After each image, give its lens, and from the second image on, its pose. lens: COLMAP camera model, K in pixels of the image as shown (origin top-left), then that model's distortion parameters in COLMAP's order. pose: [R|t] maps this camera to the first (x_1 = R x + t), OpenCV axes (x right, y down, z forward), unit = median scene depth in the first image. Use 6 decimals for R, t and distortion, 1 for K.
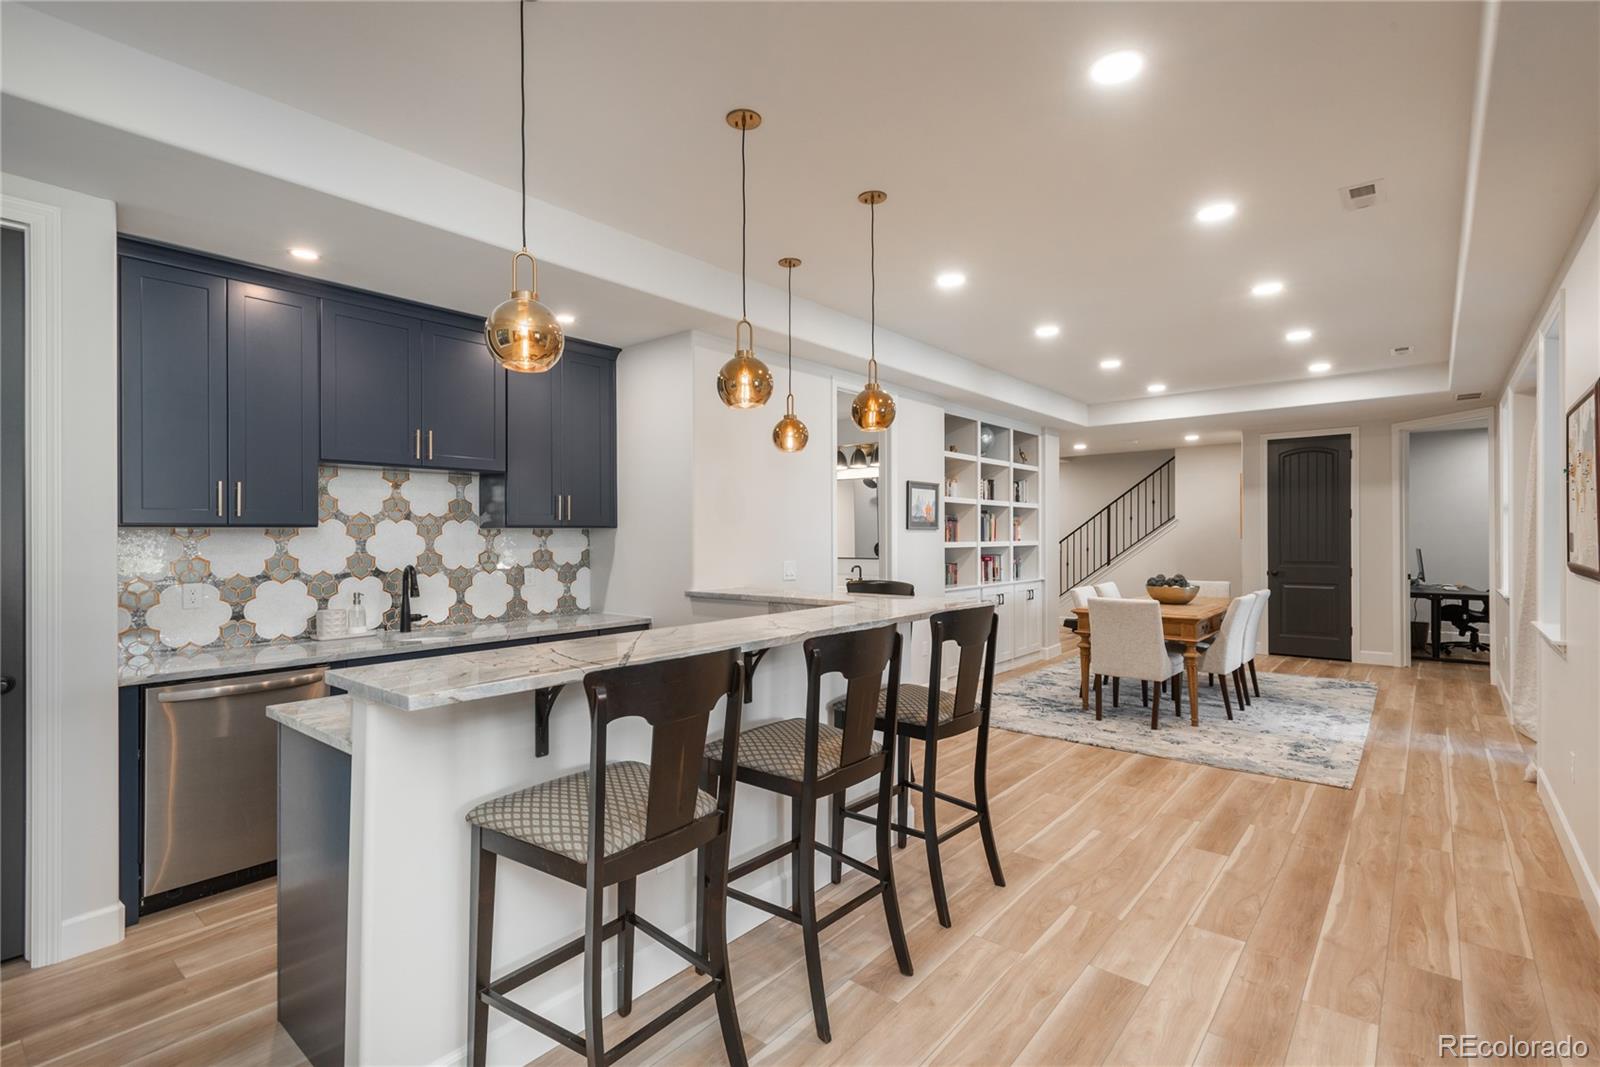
lens RADIAL K [[743.6, 0, 773.5], [0, 743.6, 530.7], [0, 0, 1]] dist [0.018993, 0.000451]
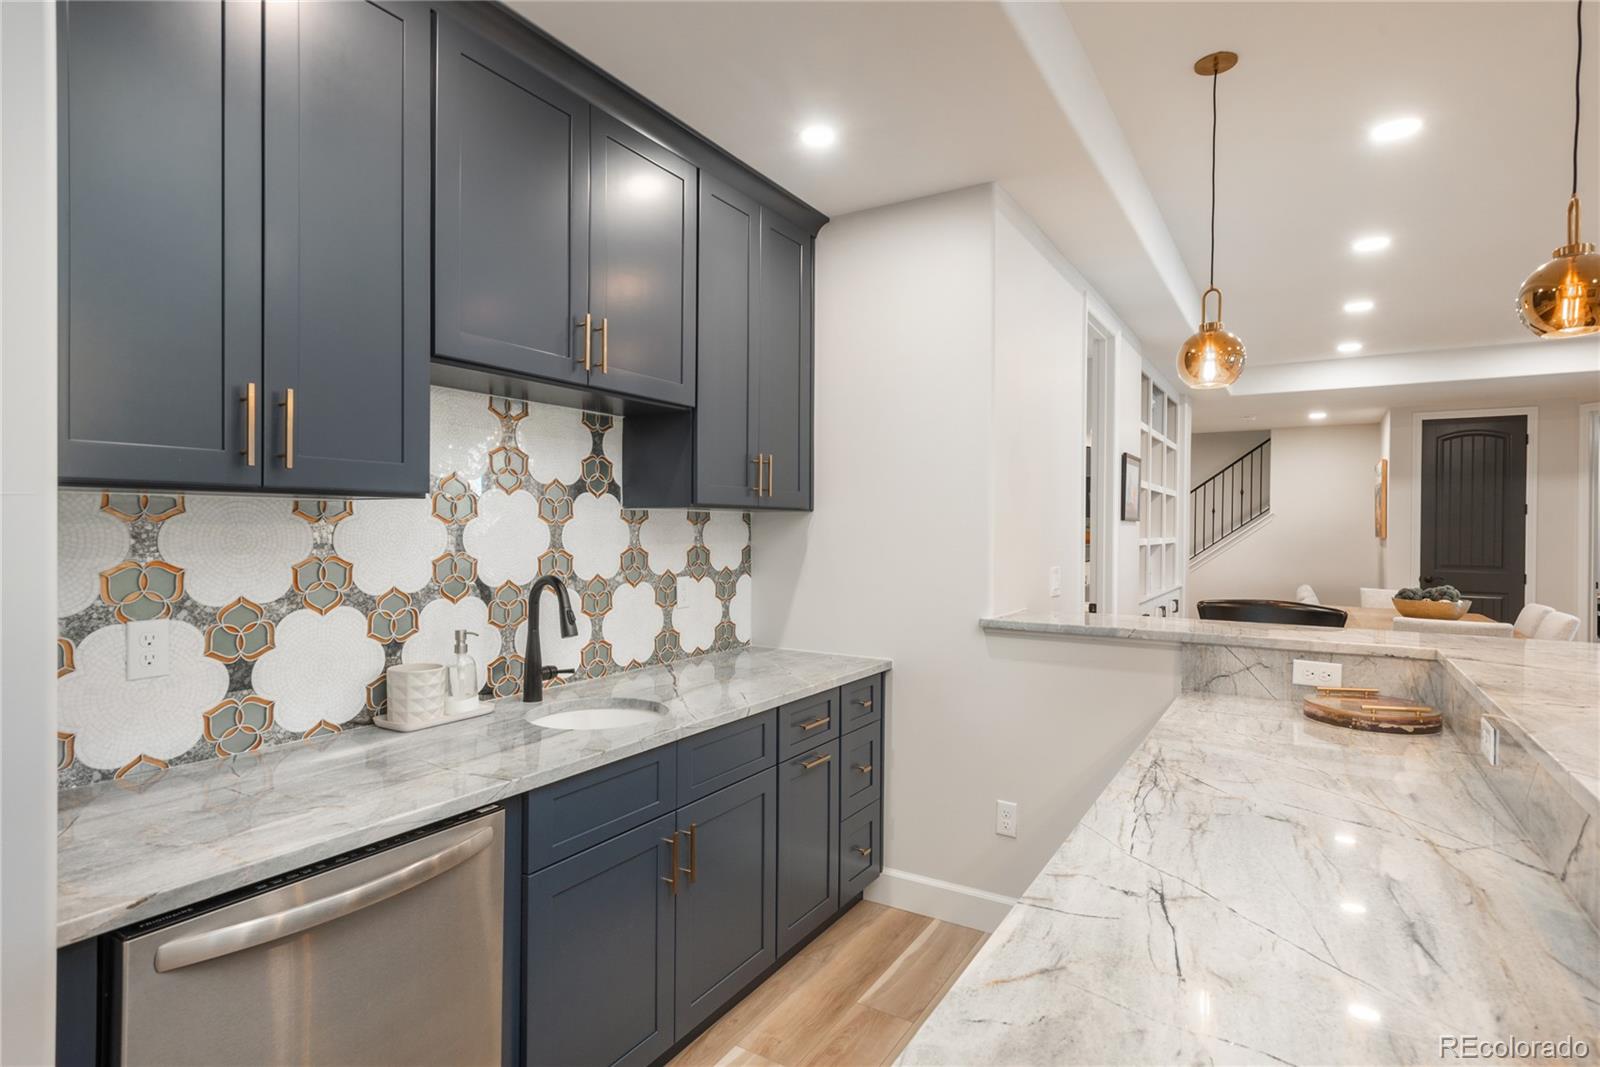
lens RADIAL K [[856.5, 0, 808.5], [0, 856.5, 535.7], [0, 0, 1]] dist [0.020472, -0.000097]
pose [[0.988715, 0.014030, 0.149150, -0.354773], [-0.016940, 0.999690, 0.018258, 0.003780], [-0.148848, -0.020578, 0.988646, 0.336113]]
